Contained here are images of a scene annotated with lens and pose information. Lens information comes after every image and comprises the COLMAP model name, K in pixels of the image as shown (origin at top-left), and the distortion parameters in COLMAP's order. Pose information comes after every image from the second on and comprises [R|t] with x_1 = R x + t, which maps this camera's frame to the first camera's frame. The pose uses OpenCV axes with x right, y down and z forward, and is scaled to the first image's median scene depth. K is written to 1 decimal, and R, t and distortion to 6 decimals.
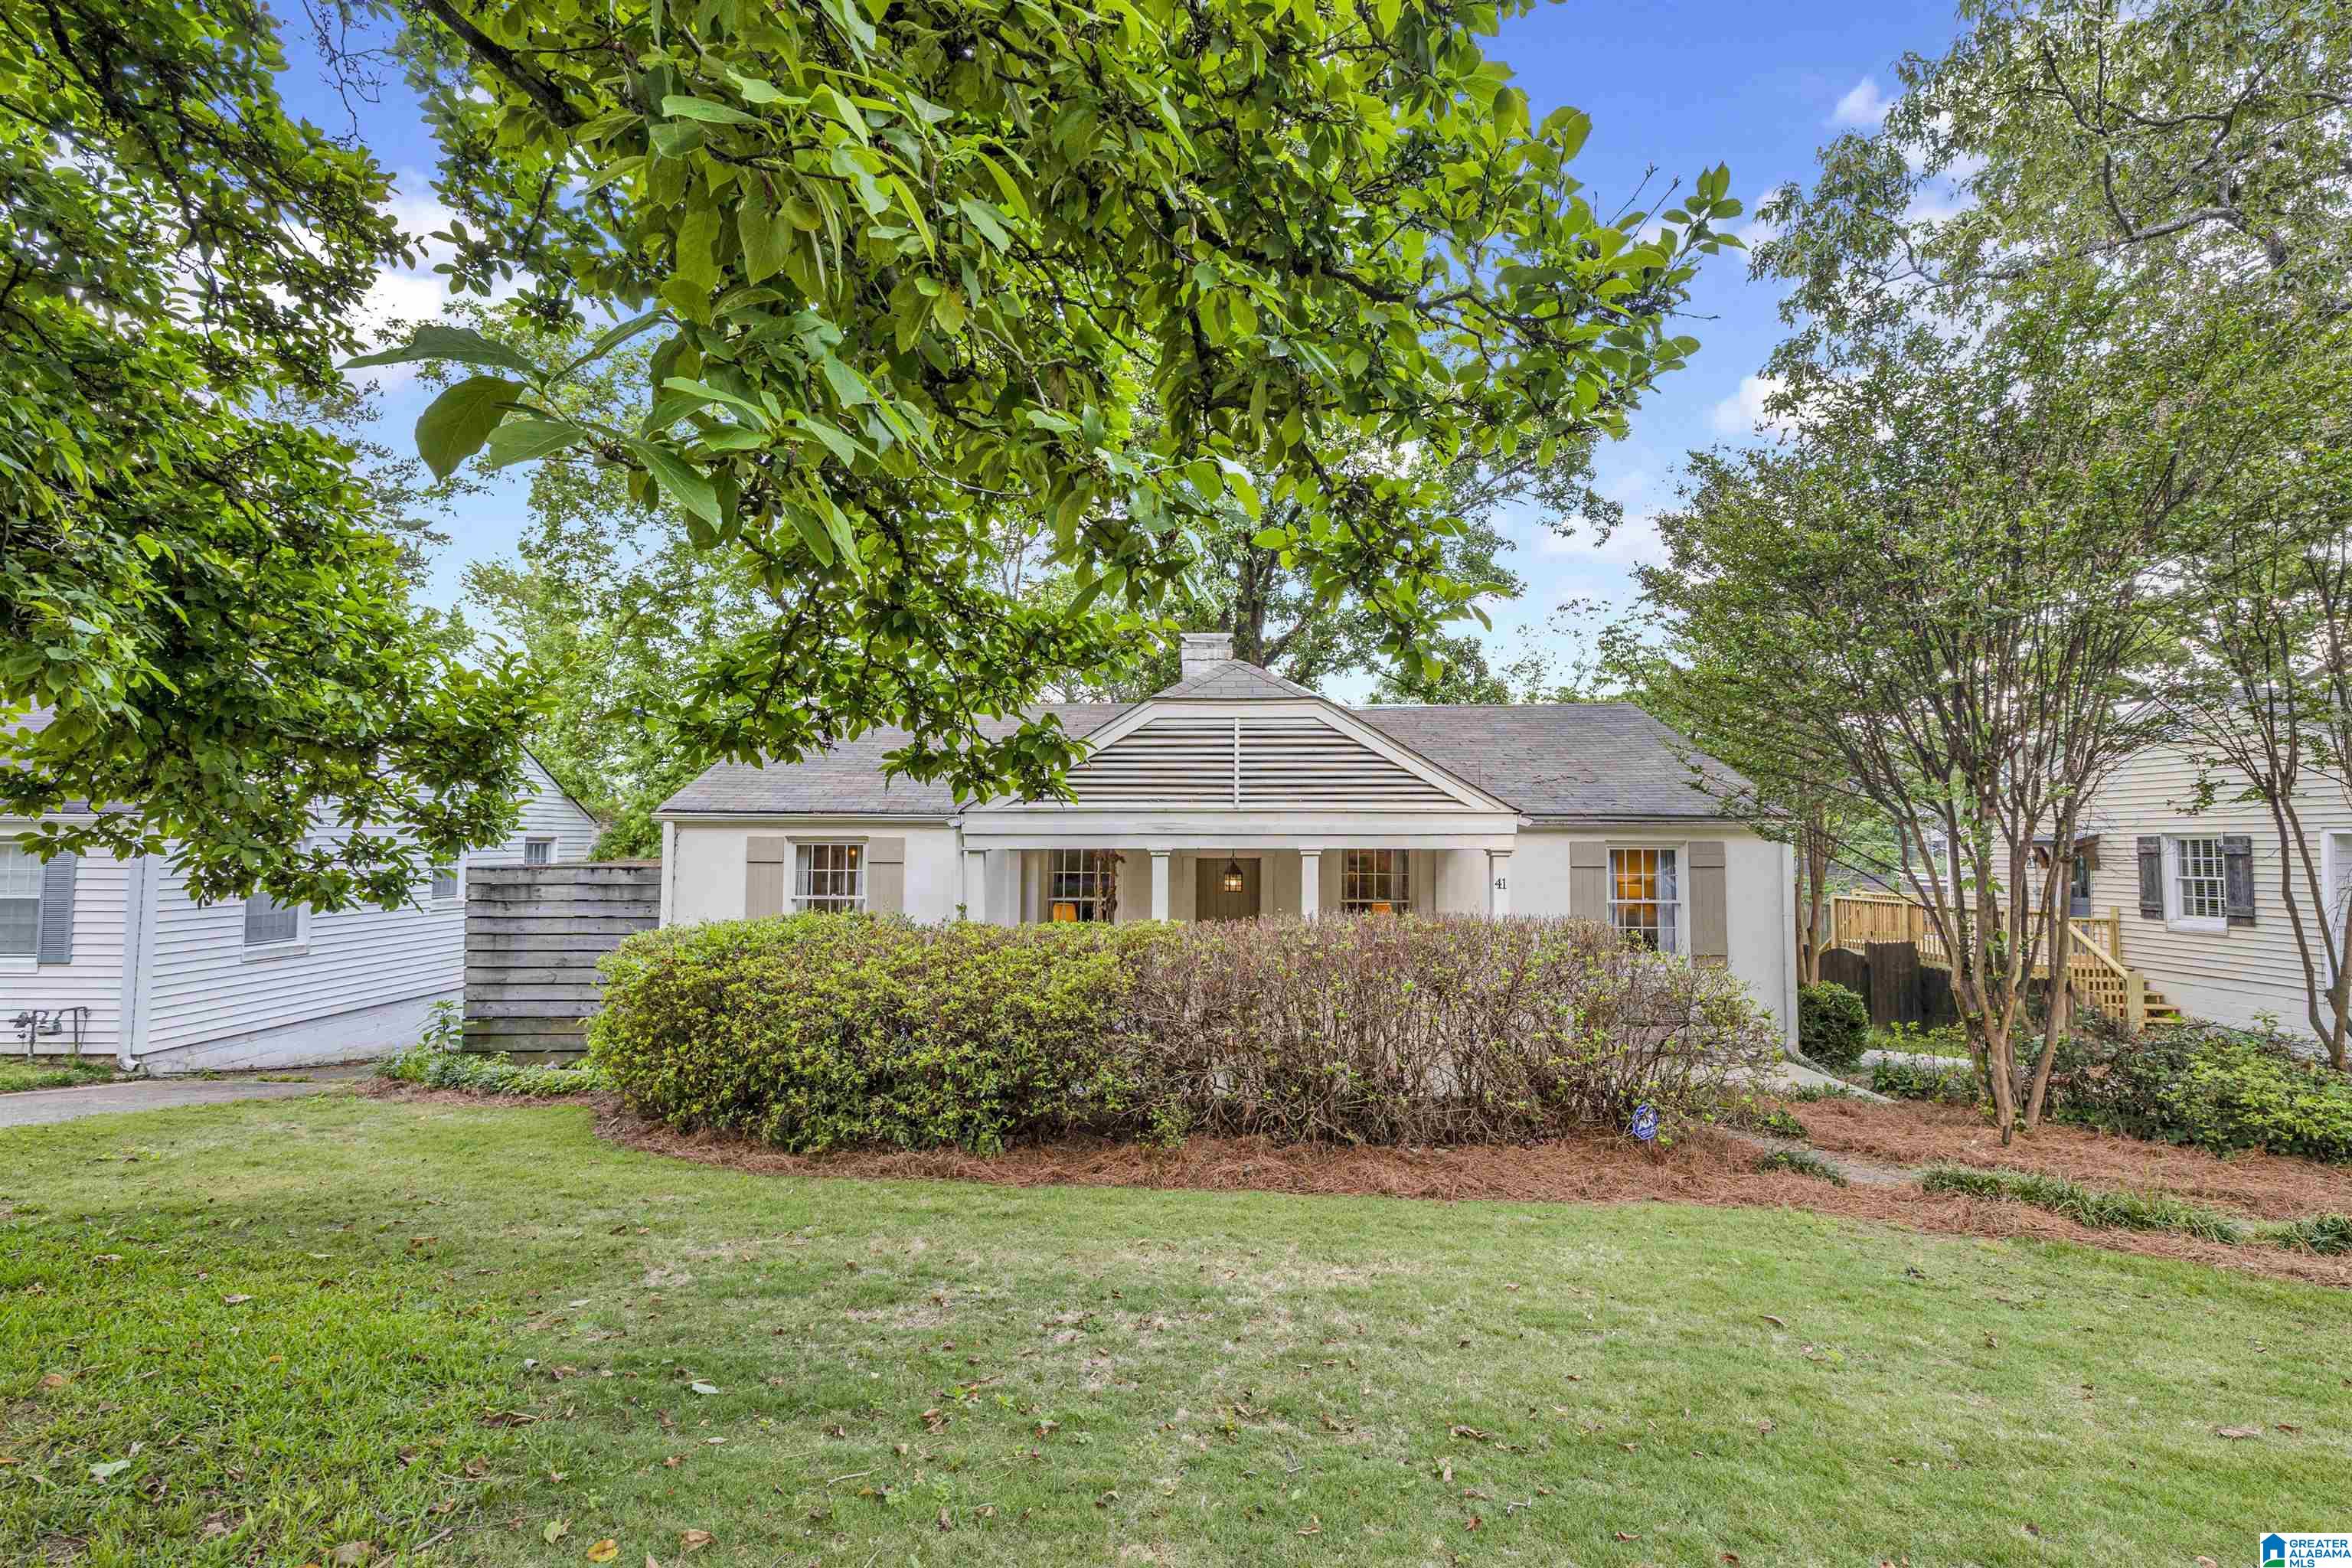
lens RADIAL K [[1024.0, 0, 1295.5], [0, 1024.0, 766.5], [0, 0, 1]] dist [-0.002808, -0.000105]
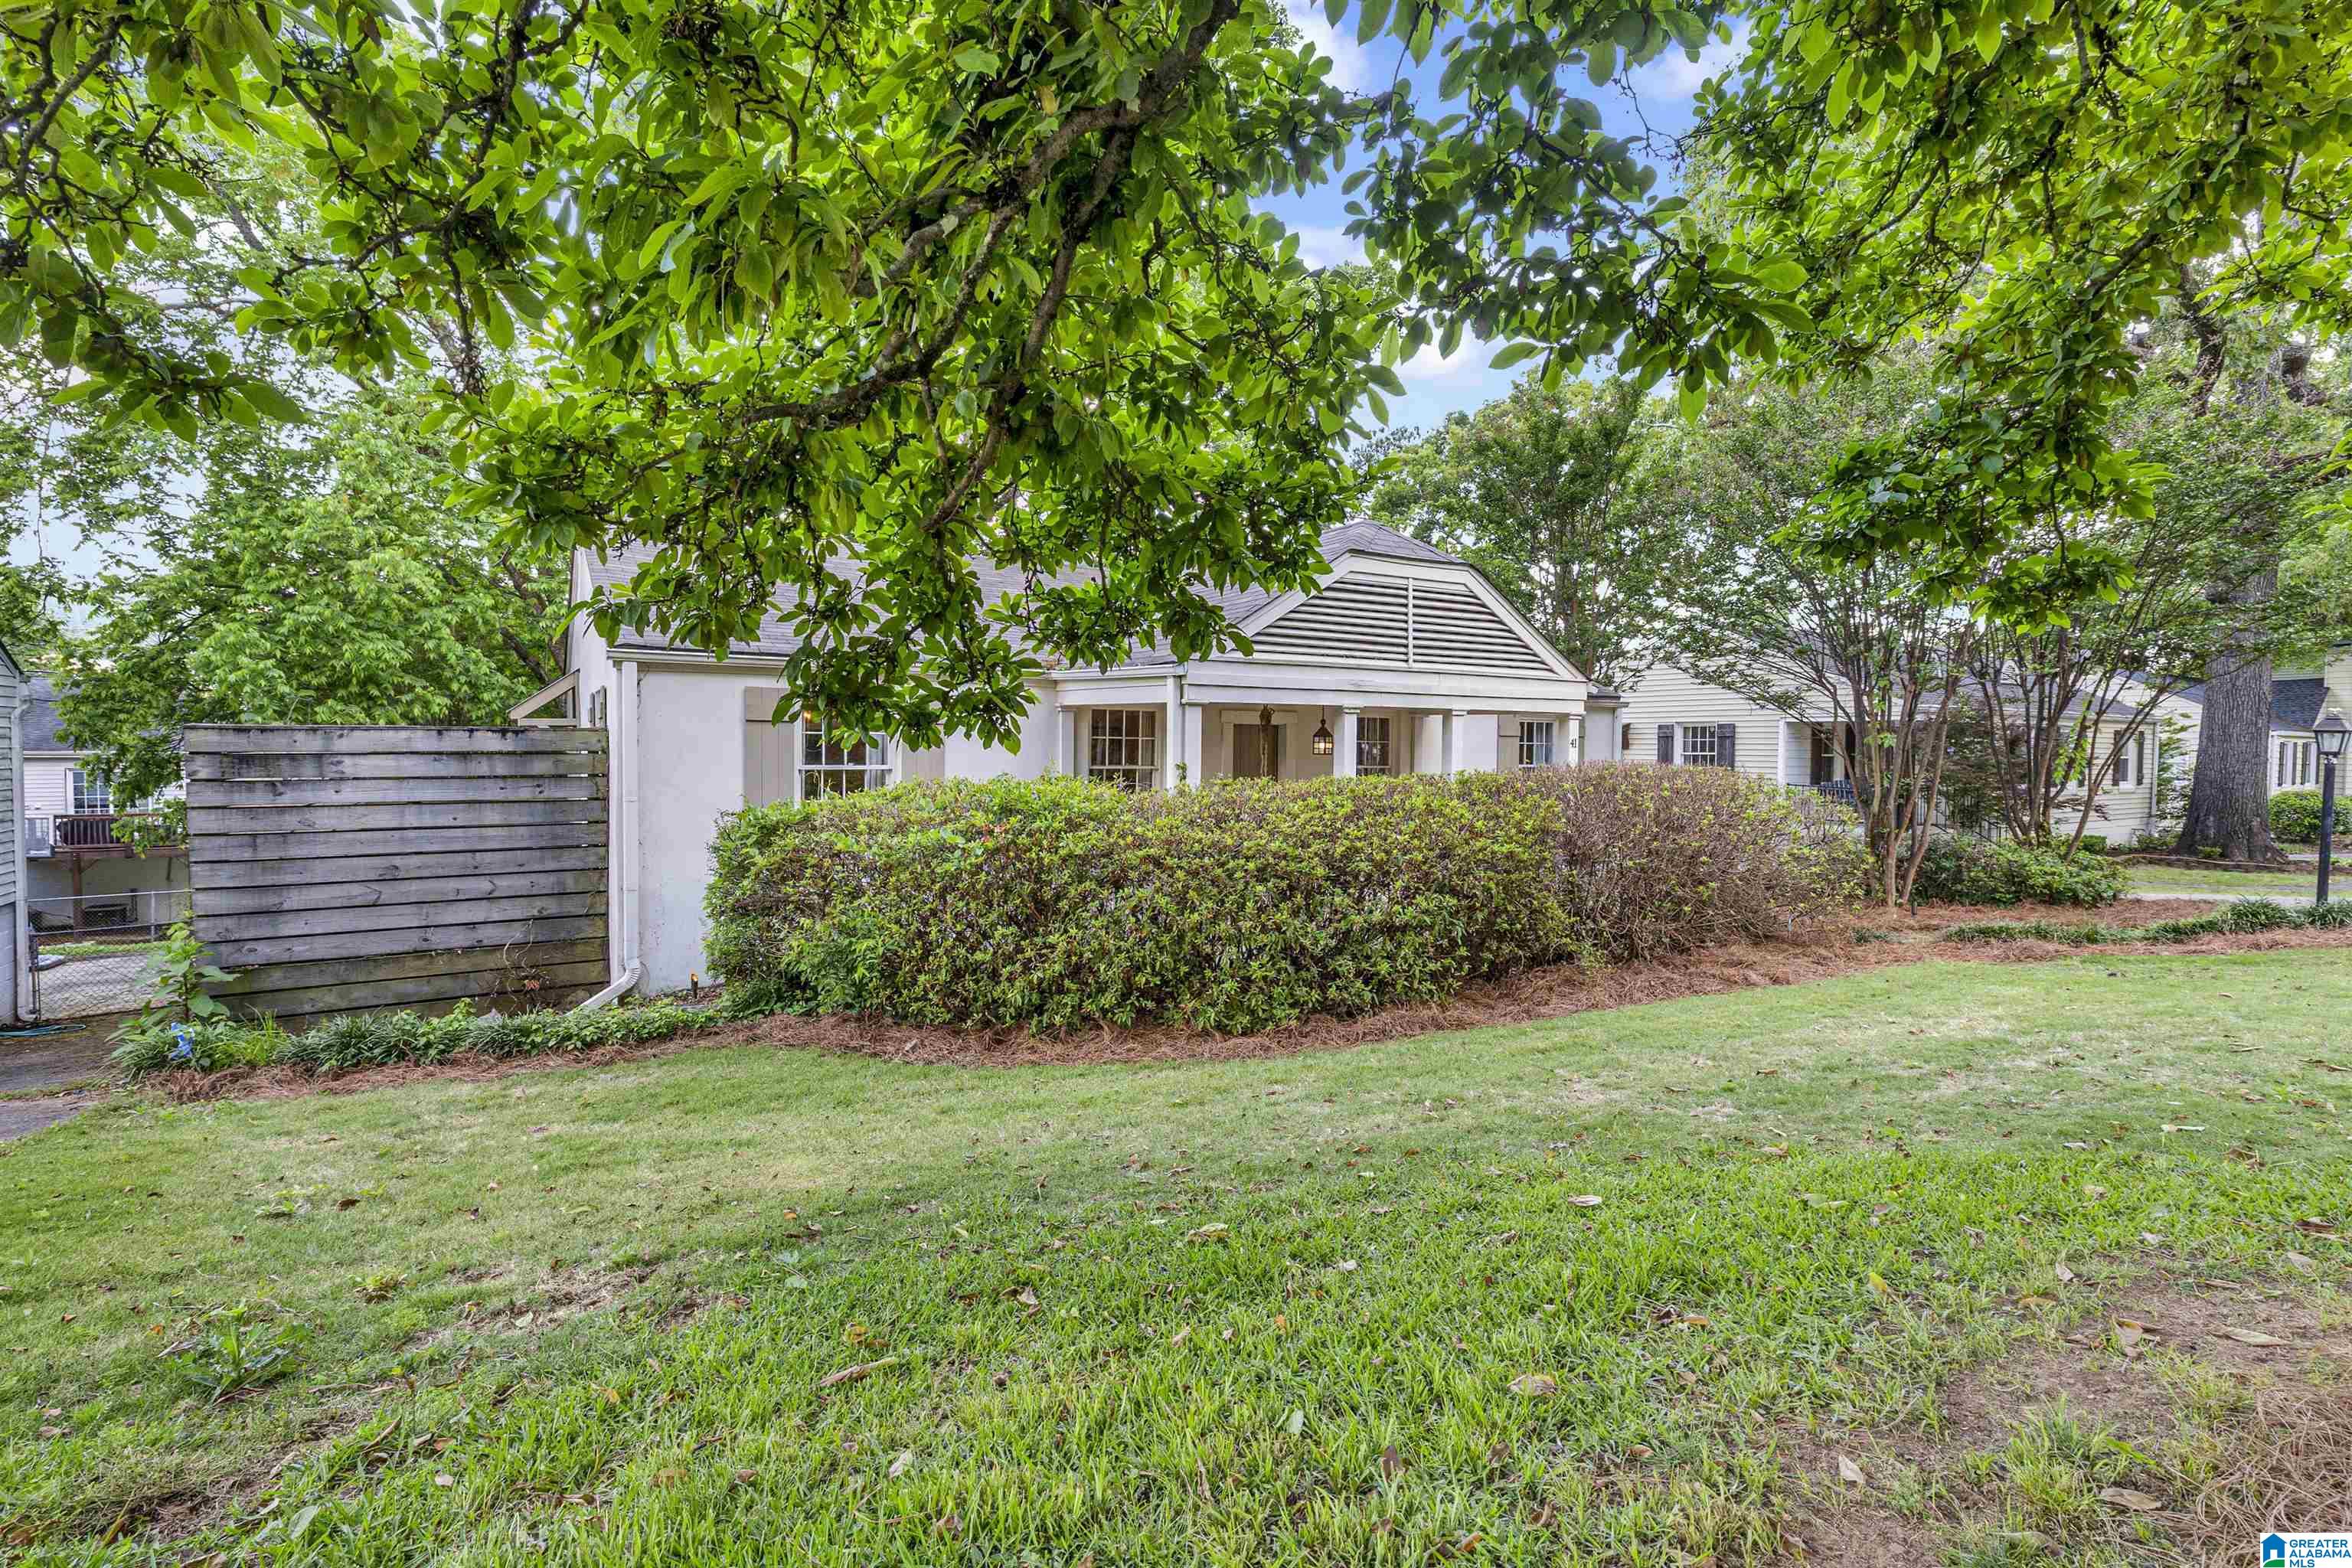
lens RADIAL K [[1024.0, 0, 1176.8], [0, 1024.0, 776.2], [0, 0, 1]] dist [-0.002808, -0.000105]
pose [[0.859415, -0.013031, 0.511113, -0.637654], [-0.039182, 0.995057, 0.091252, 0.052294], [-0.509775, -0.098449, 0.854656, 0.194373]]
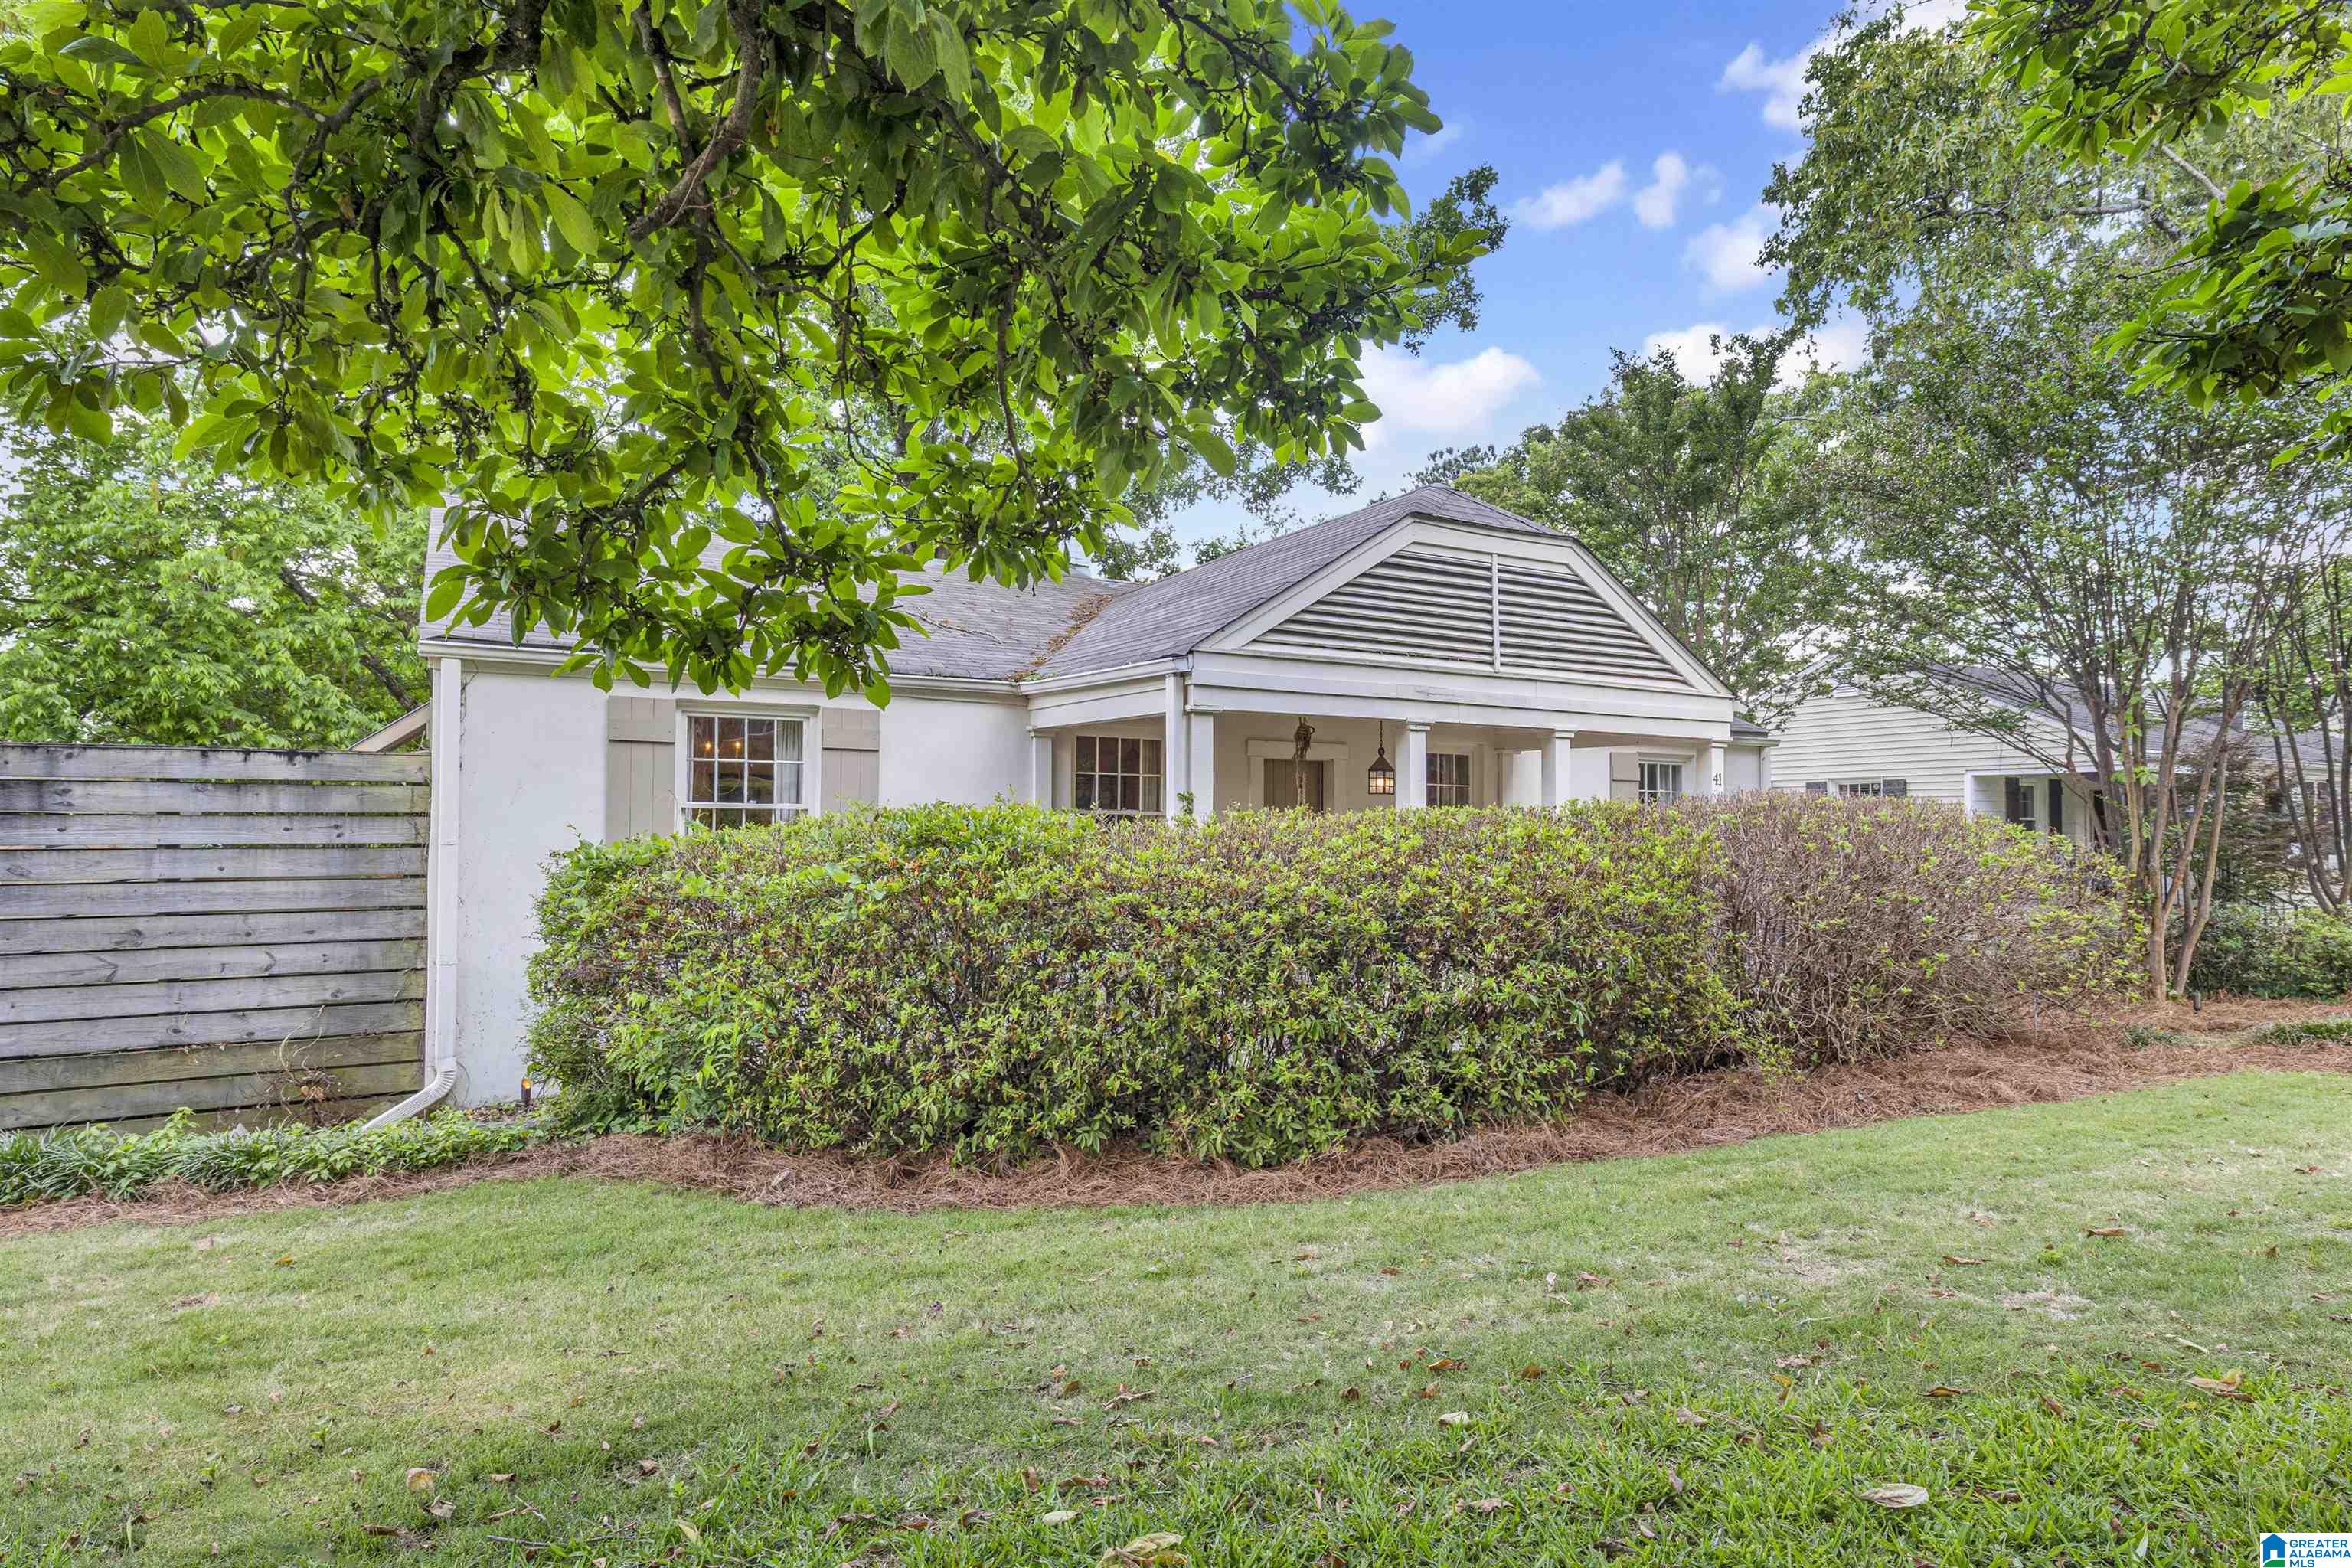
lens RADIAL K [[1181.3, 0, 1162.9], [0, 1181.3, 794.0], [0, 0, 1]] dist [-0.001667, 0.000019]
pose [[0.882043, 0.013355, 0.470980, -0.564431], [-0.031081, 0.999070, 0.029879, 0.092016], [-0.470143, -0.040993, 0.881638, 0.276379]]
